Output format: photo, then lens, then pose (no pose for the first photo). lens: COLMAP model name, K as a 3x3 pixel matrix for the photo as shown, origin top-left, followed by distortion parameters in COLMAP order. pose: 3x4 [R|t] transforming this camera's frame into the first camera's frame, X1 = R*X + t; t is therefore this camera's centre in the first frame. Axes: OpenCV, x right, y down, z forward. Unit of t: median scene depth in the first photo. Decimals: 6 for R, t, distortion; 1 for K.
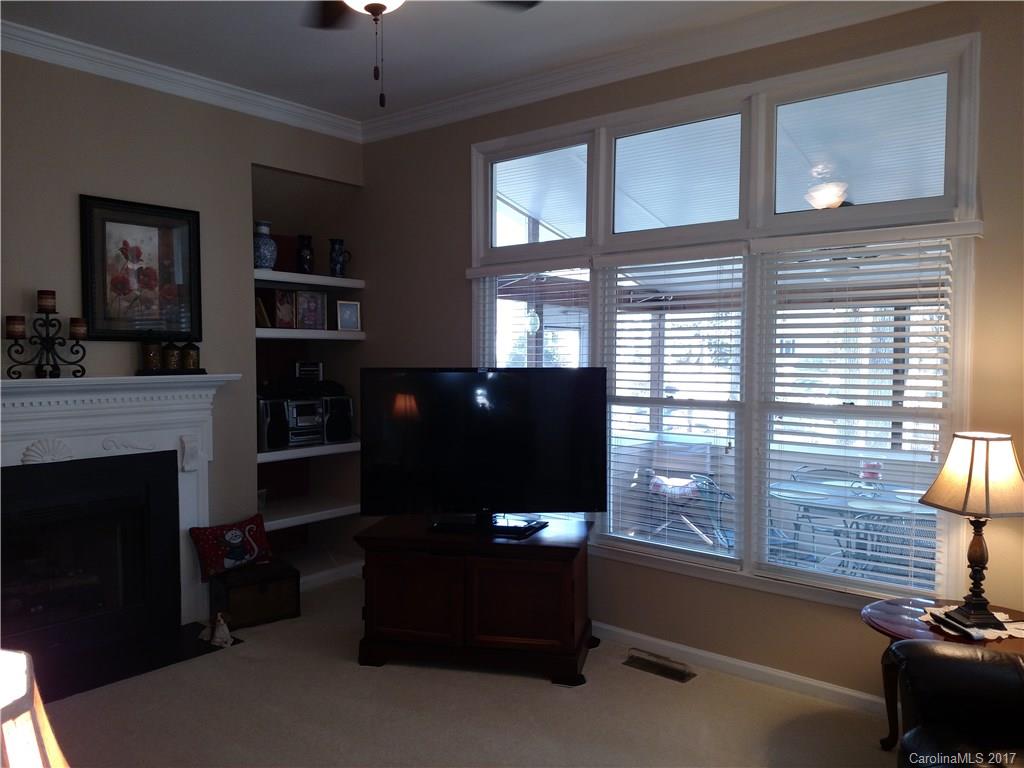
lens RADIAL K [[797.3, 0, 512.0], [0, 797.3, 384.0], [0, 0, 1]] dist [0.002855, -0.008988]
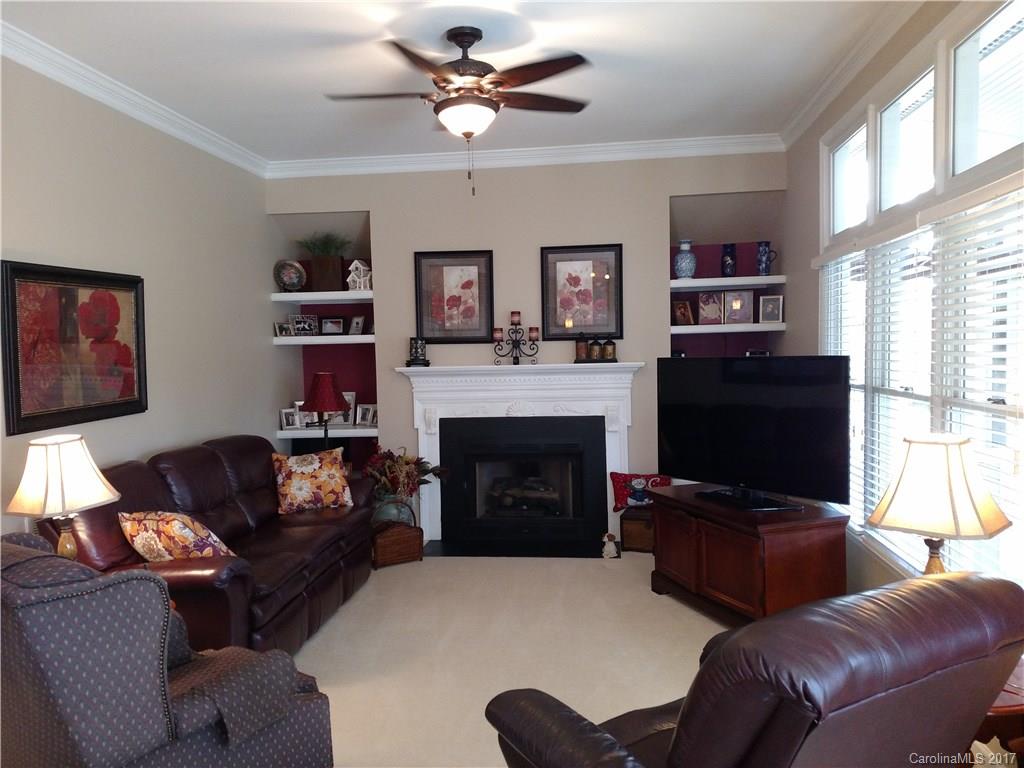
lens RADIAL K [[772.7, 0, 512.1], [0, 772.7, 390.3], [0, 0, 1]] dist [0.147406, -0.226412]
pose [[0.525541, 0.032864, -0.850134, 0.662508], [-0.008557, 0.999407, 0.033345, -0.007300], [0.850725, -0.010250, 0.525510, 0.136410]]
